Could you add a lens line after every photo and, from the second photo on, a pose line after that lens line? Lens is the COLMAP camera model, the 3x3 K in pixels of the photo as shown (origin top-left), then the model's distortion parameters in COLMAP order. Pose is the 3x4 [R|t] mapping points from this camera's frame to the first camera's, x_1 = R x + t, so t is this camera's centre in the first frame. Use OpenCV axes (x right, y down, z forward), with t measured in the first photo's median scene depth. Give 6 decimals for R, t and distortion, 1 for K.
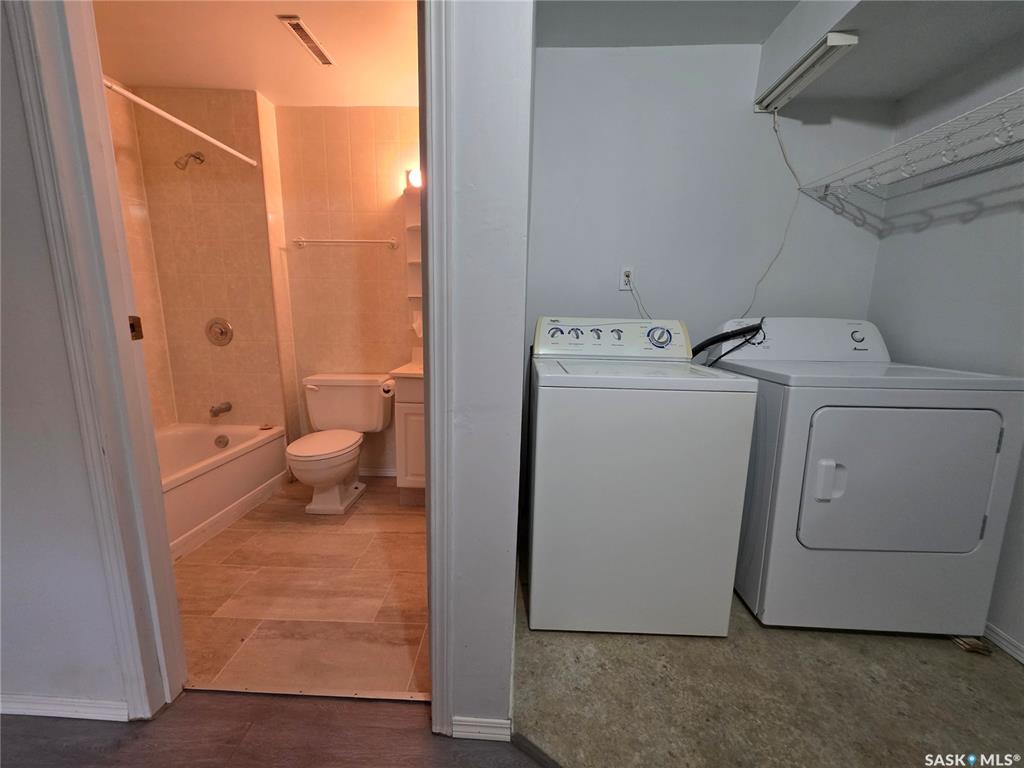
lens RADIAL K [[409.0, 0, 511.0], [0, 409.0, 384.5], [0, 0, 1]] dist [0.000216, -0.000094]
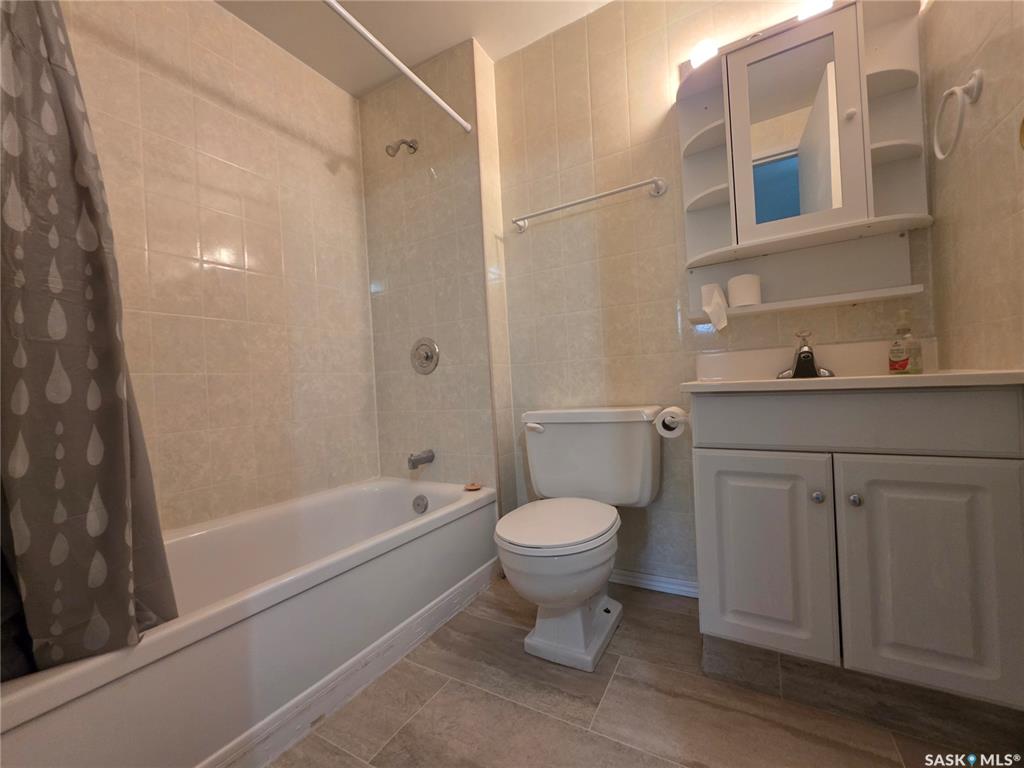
lens RADIAL K [[409.0, 0, 511.4], [0, 409.0, 384.5], [0, 0, 1]] dist [0.000216, -0.000094]
pose [[0.884427, -0.062402, -0.462487, -0.223120], [-0.016924, 0.986079, -0.165413, 0.048638], [0.466371, 0.154123, 0.871059, 0.424722]]
